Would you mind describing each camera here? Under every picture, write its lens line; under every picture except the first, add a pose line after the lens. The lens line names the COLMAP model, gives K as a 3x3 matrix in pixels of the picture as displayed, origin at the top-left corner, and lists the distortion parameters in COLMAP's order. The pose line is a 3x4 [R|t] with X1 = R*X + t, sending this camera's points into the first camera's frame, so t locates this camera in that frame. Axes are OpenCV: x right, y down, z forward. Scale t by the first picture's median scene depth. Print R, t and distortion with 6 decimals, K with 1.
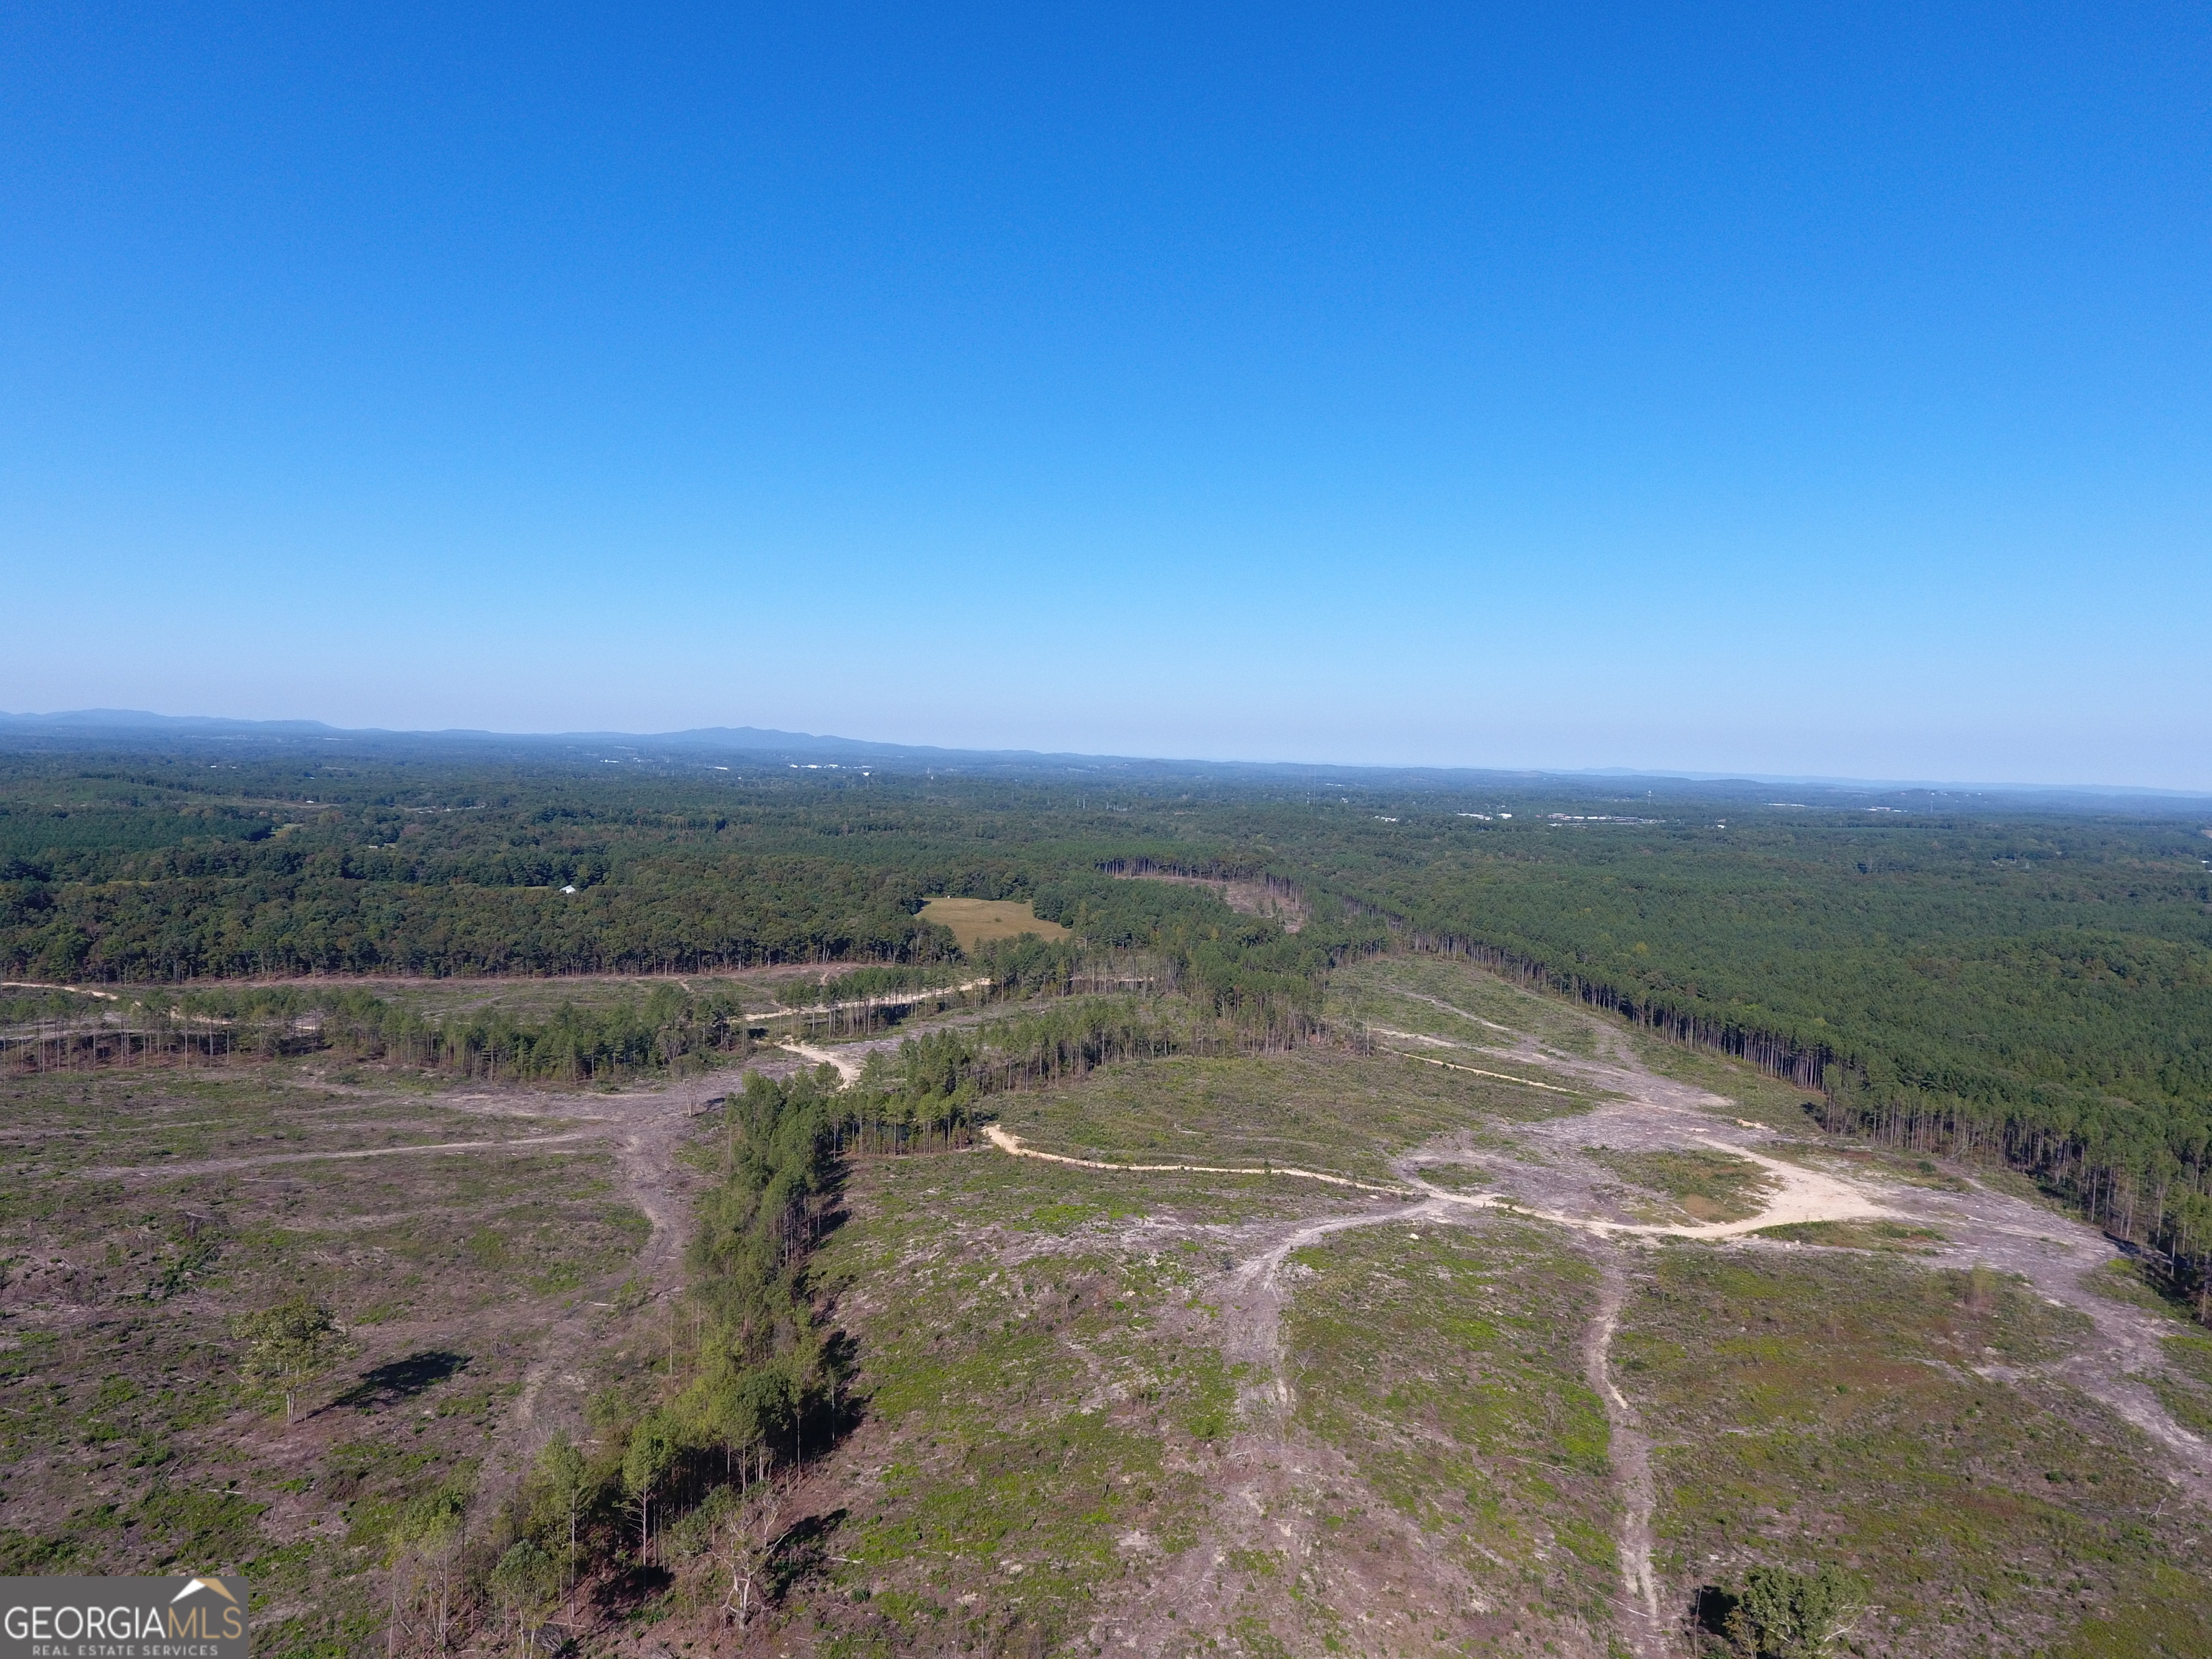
lens RADIAL K [[1293.5, 0, 1079.8], [0, 1293.5, 834.5], [0, 0, 1]] dist [-0.007227, 0.000412]
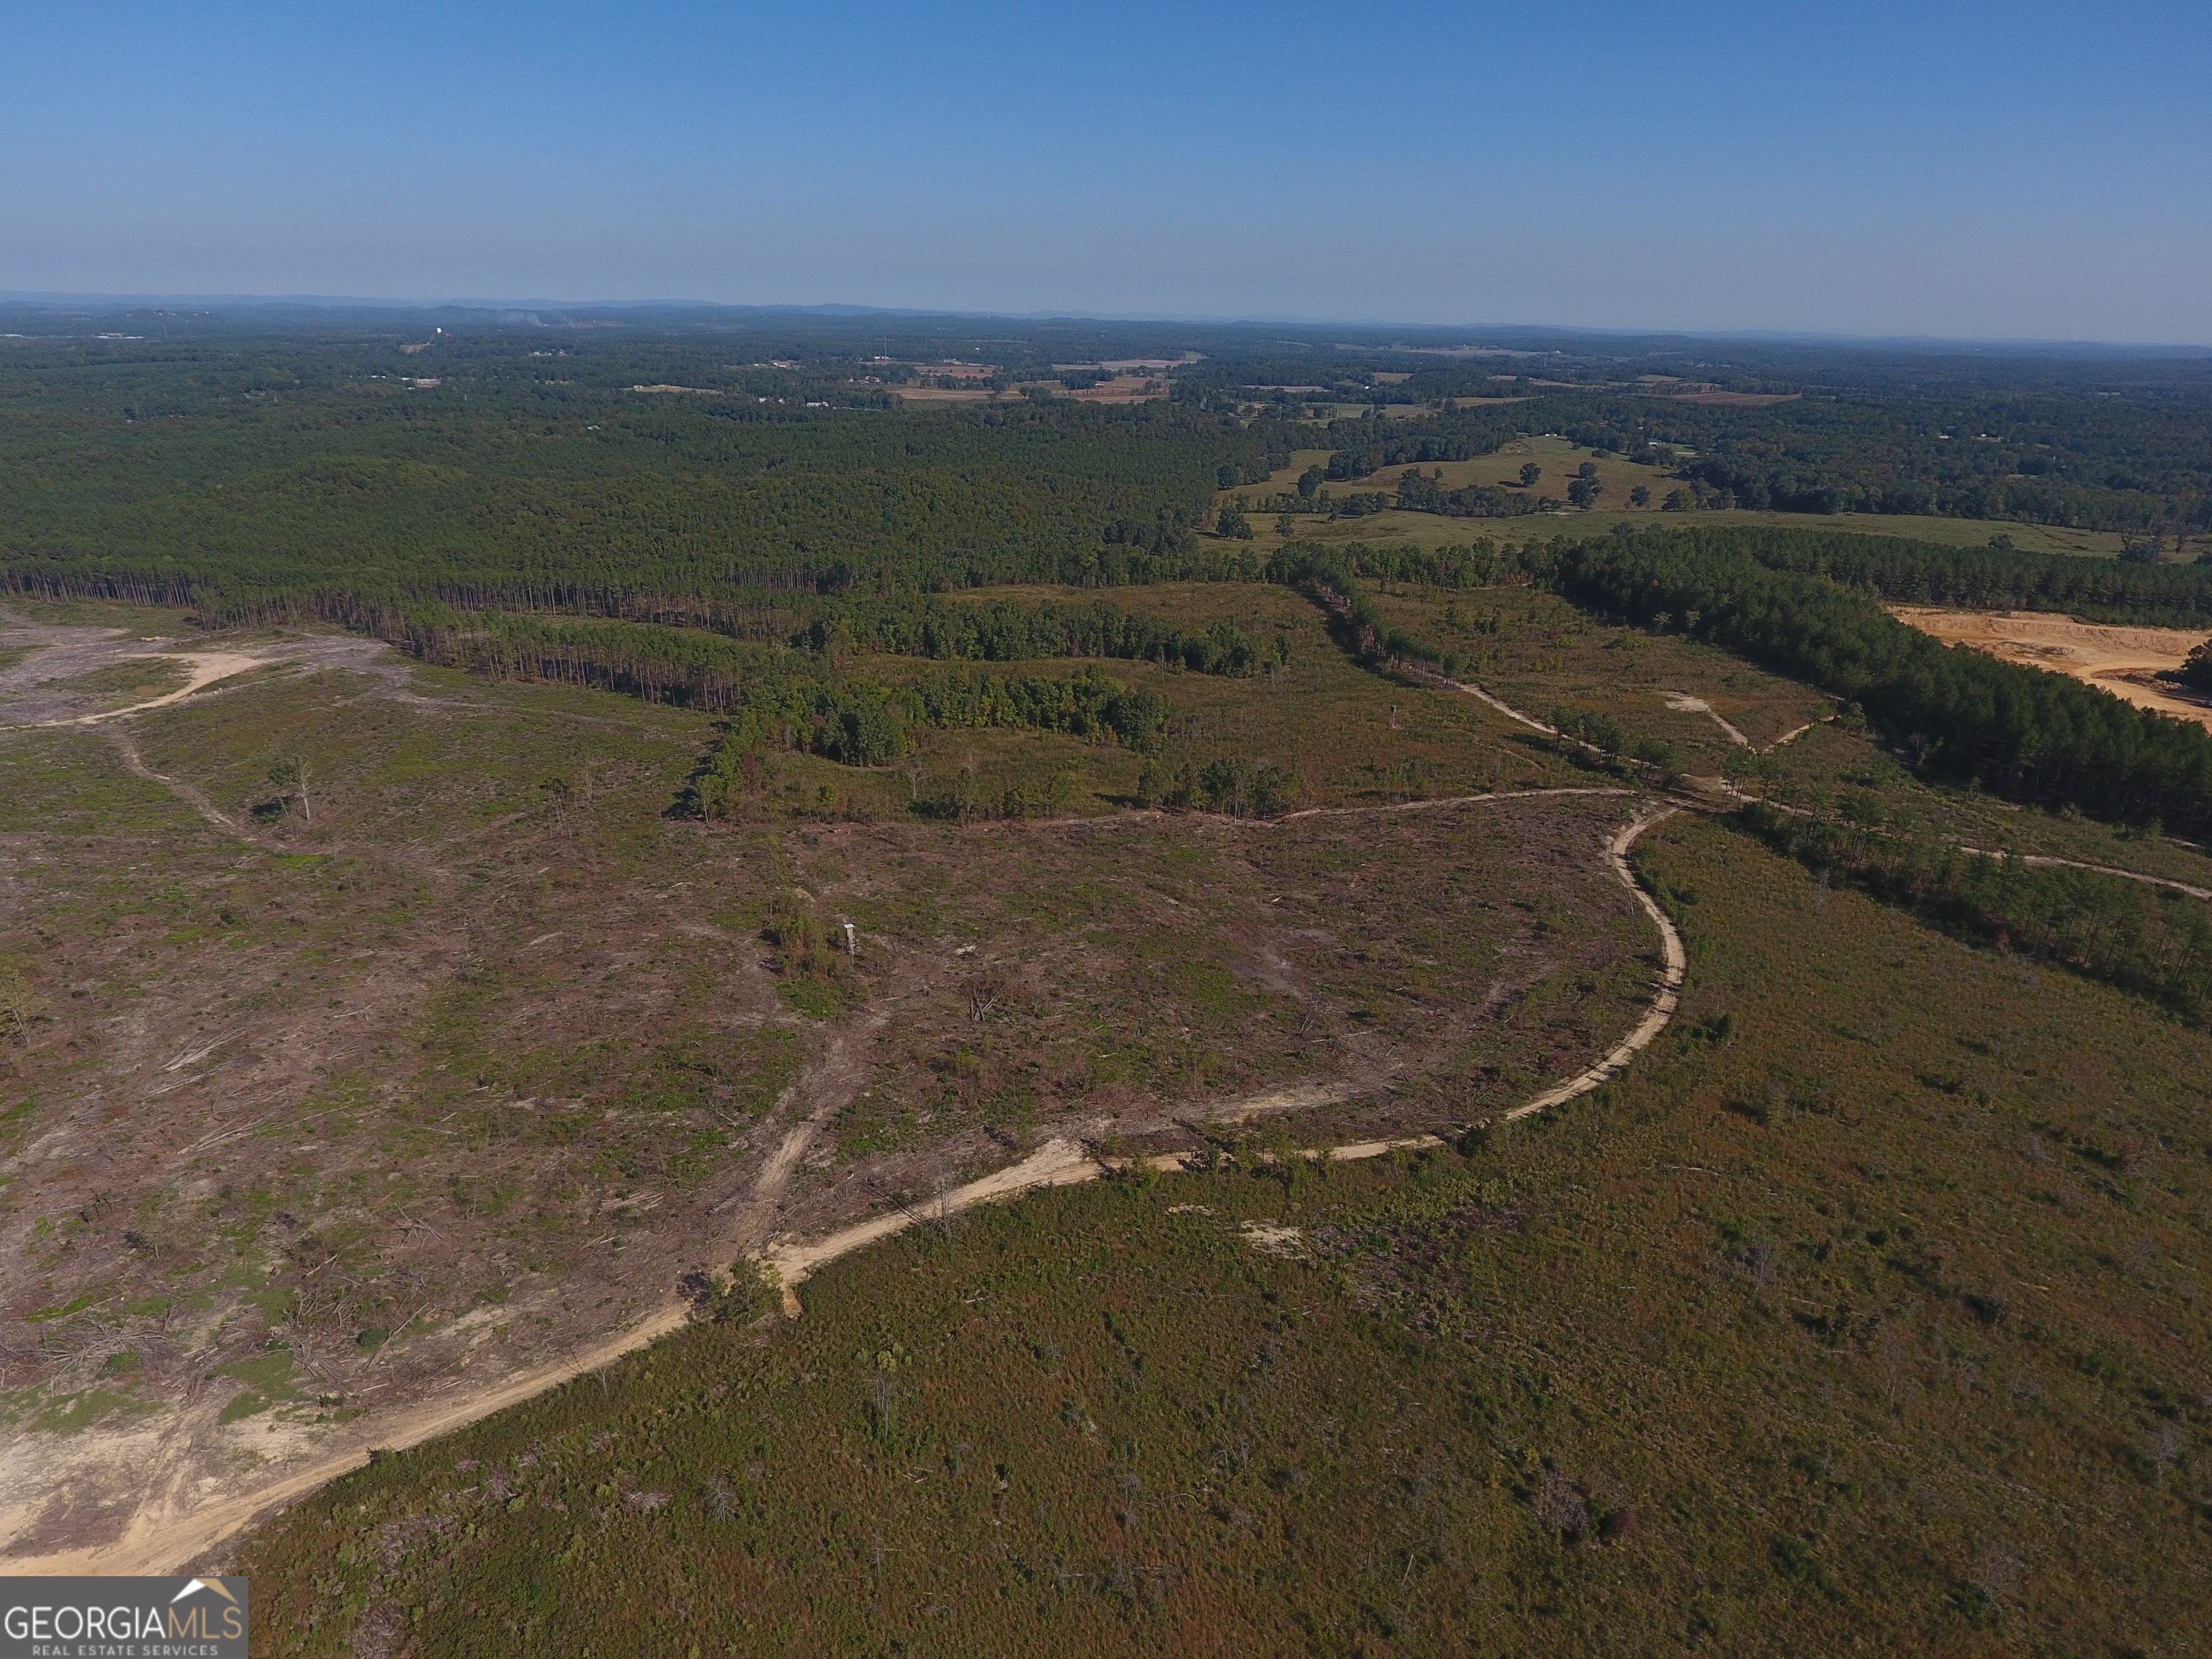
lens RADIAL K [[1293.5, 0, 1074.6], [0, 1293.5, 823.9], [0, 0, 1]] dist [-0.007227, 0.000412]
pose [[0.390862, -0.364578, 0.845168, -0.397565], [0.053395, 0.925648, 0.374600, -0.068174], [-0.918899, -0.101290, 0.381267, -0.543588]]
